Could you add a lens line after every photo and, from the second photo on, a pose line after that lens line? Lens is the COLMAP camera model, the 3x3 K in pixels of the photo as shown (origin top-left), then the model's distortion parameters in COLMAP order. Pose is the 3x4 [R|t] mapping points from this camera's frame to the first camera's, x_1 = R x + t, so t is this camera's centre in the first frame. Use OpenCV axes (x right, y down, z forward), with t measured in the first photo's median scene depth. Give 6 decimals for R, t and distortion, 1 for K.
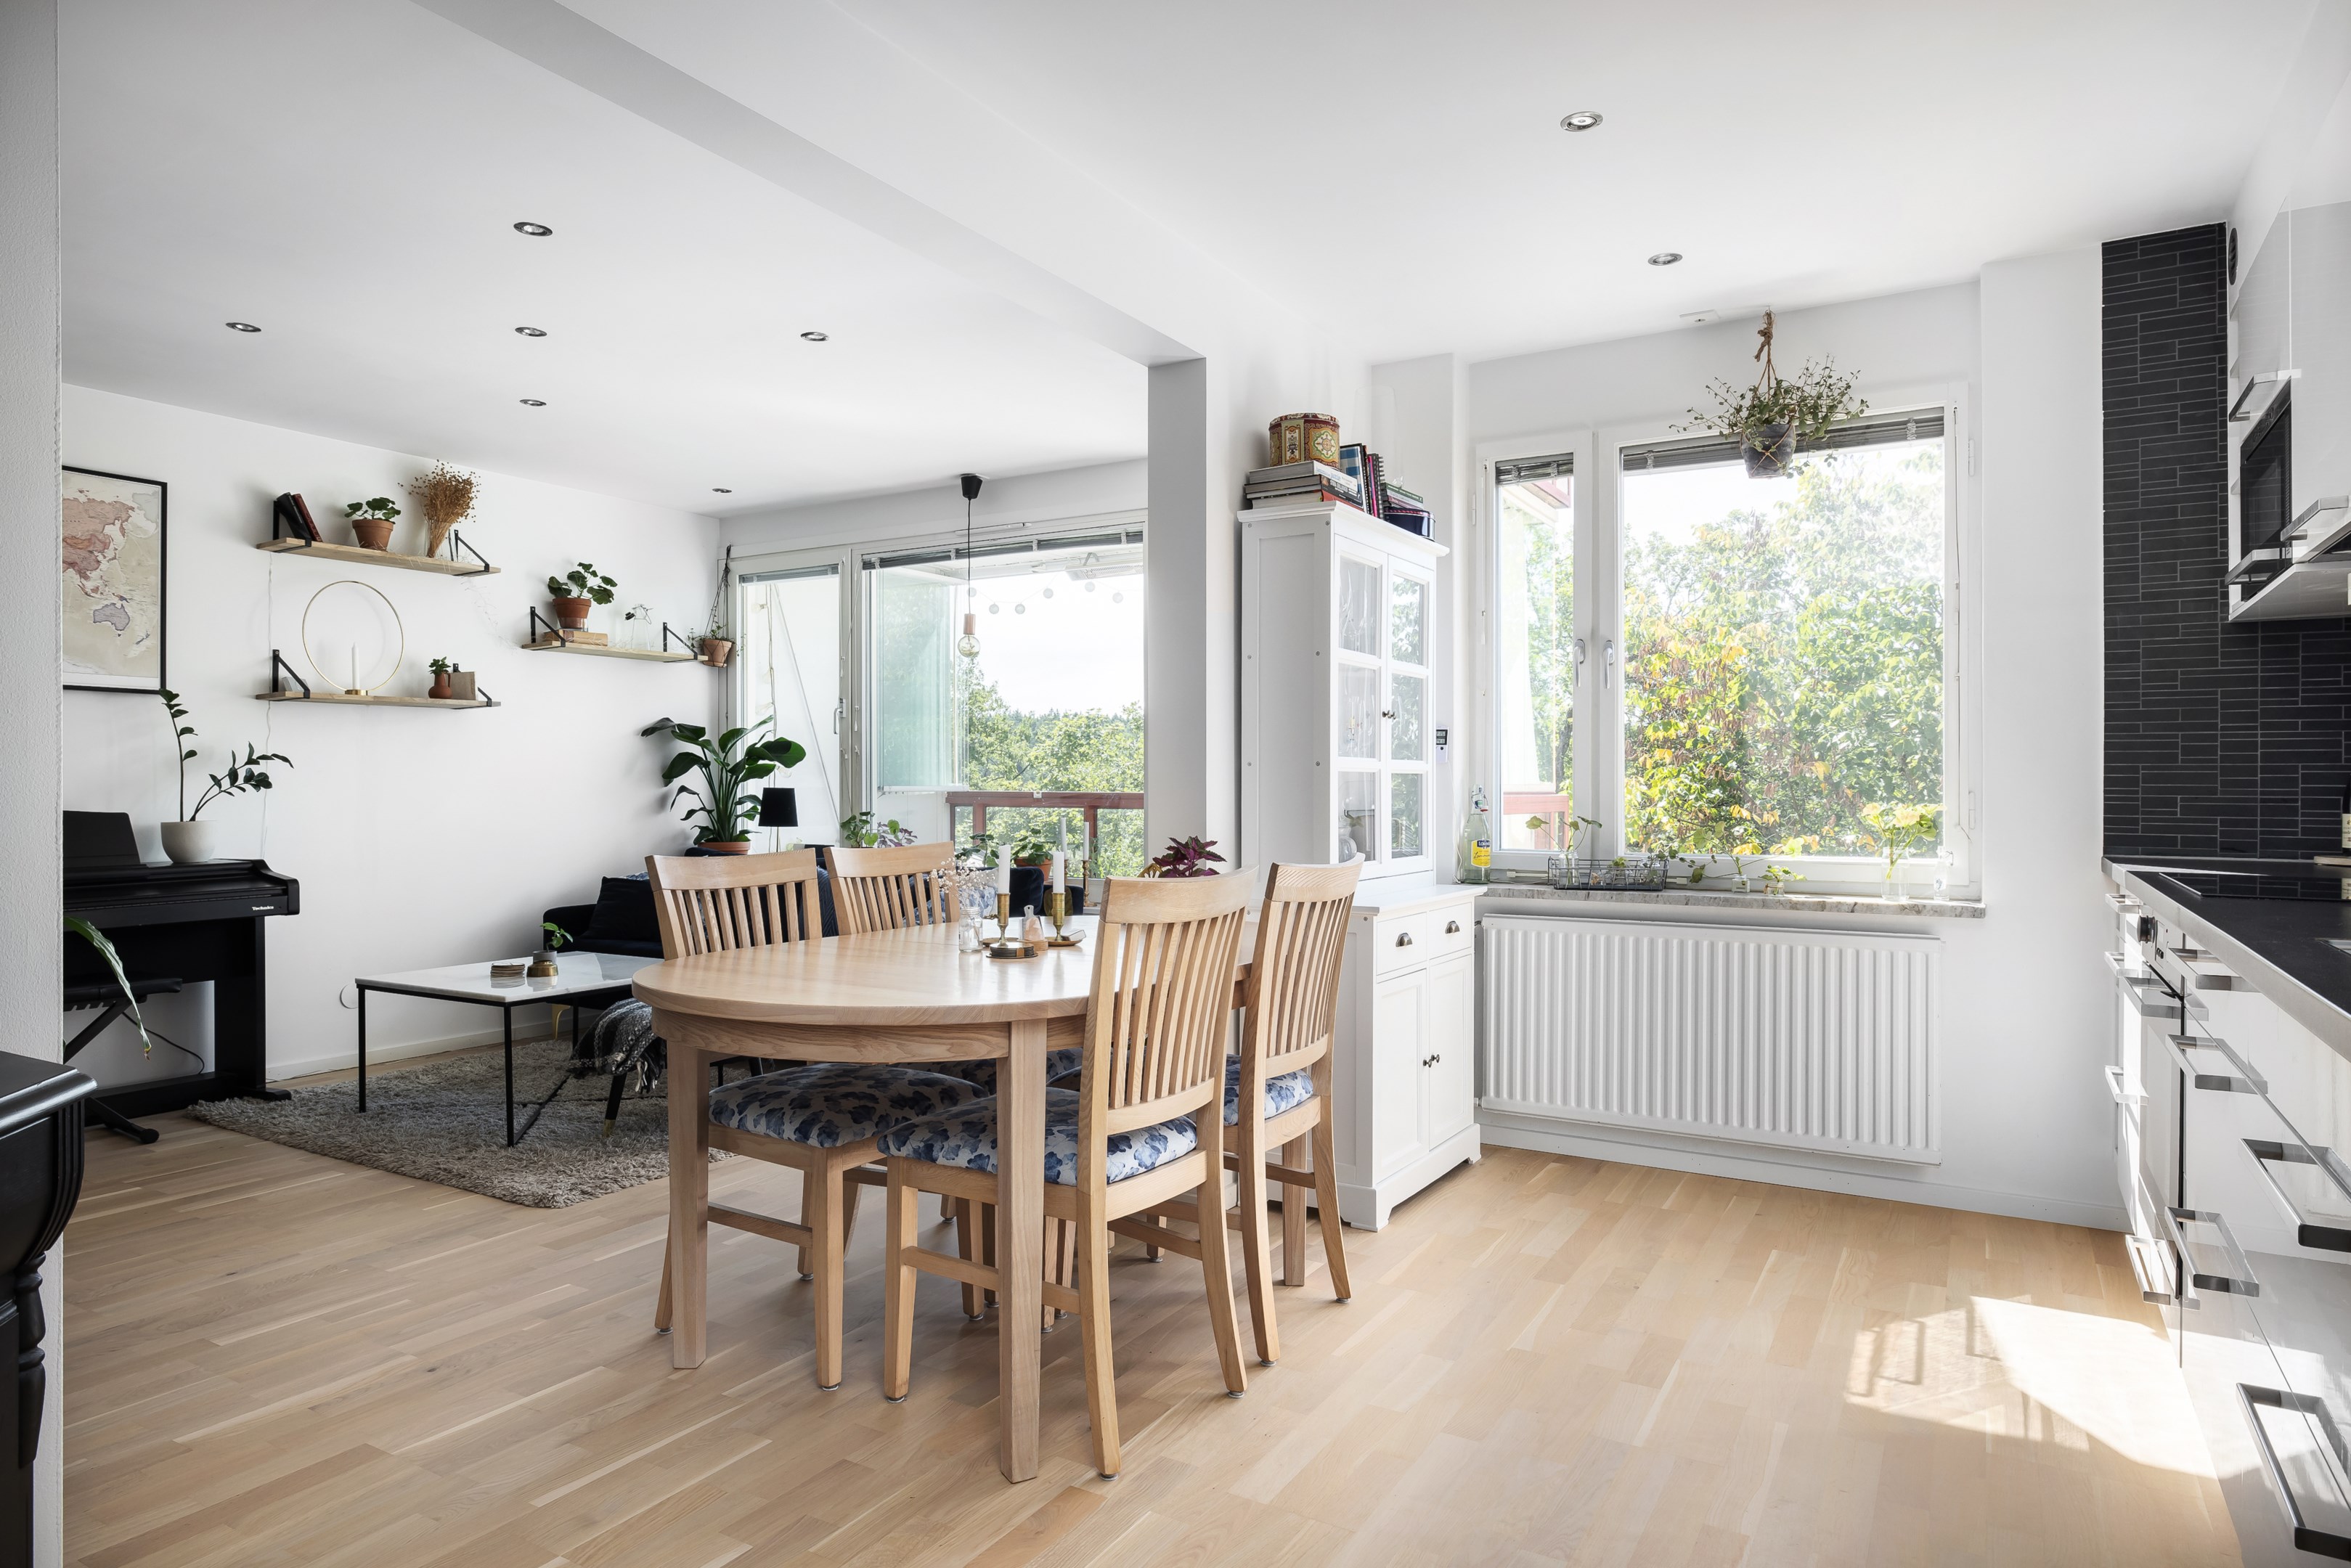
lens RADIAL K [[1320.5, 0, 1175.0], [0, 1320.5, 779.6], [0, 0, 1]] dist [0.002306, 0.001534]
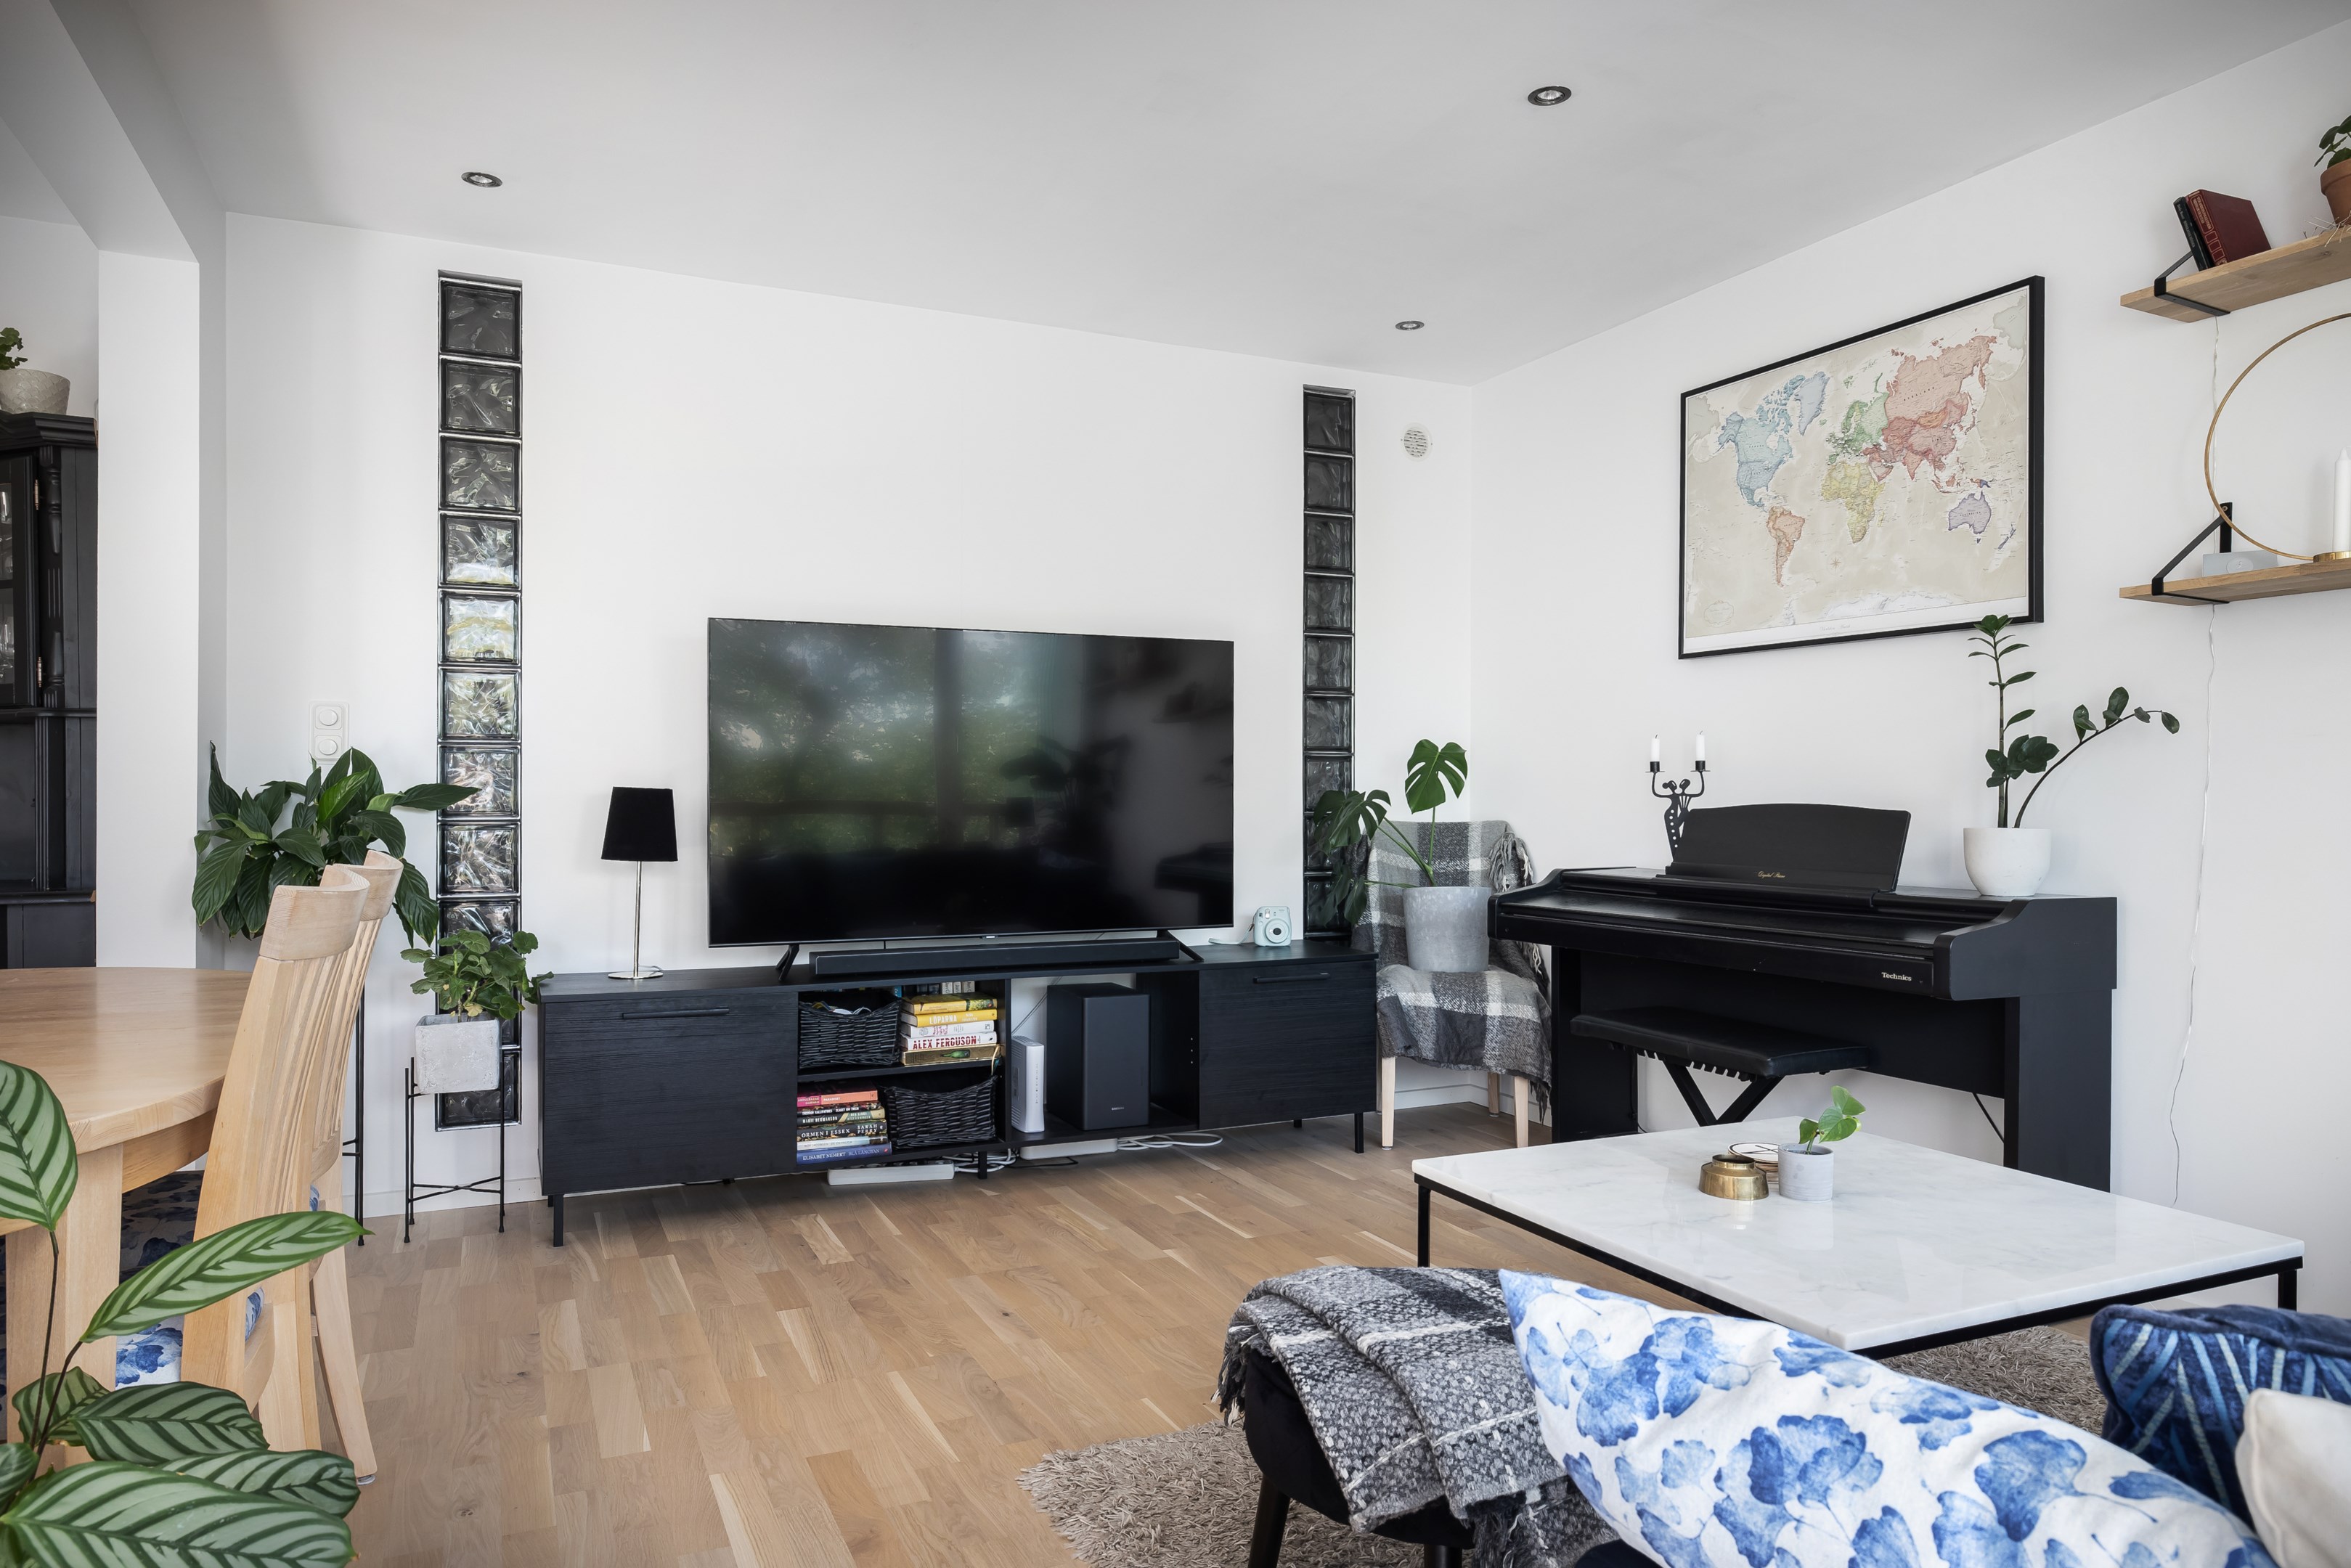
lens RADIAL K [[1460.8, 0, 1175.9], [0, 1460.8, 787.2], [0, 0, 1]] dist [-0.000229, 0.000261]
pose [[-0.573340, -0.007815, -0.819280, 0.029410], [0.006469, 0.999880, -0.014065, 0.027859], [0.819292, -0.013364, -0.573221, 1.468604]]
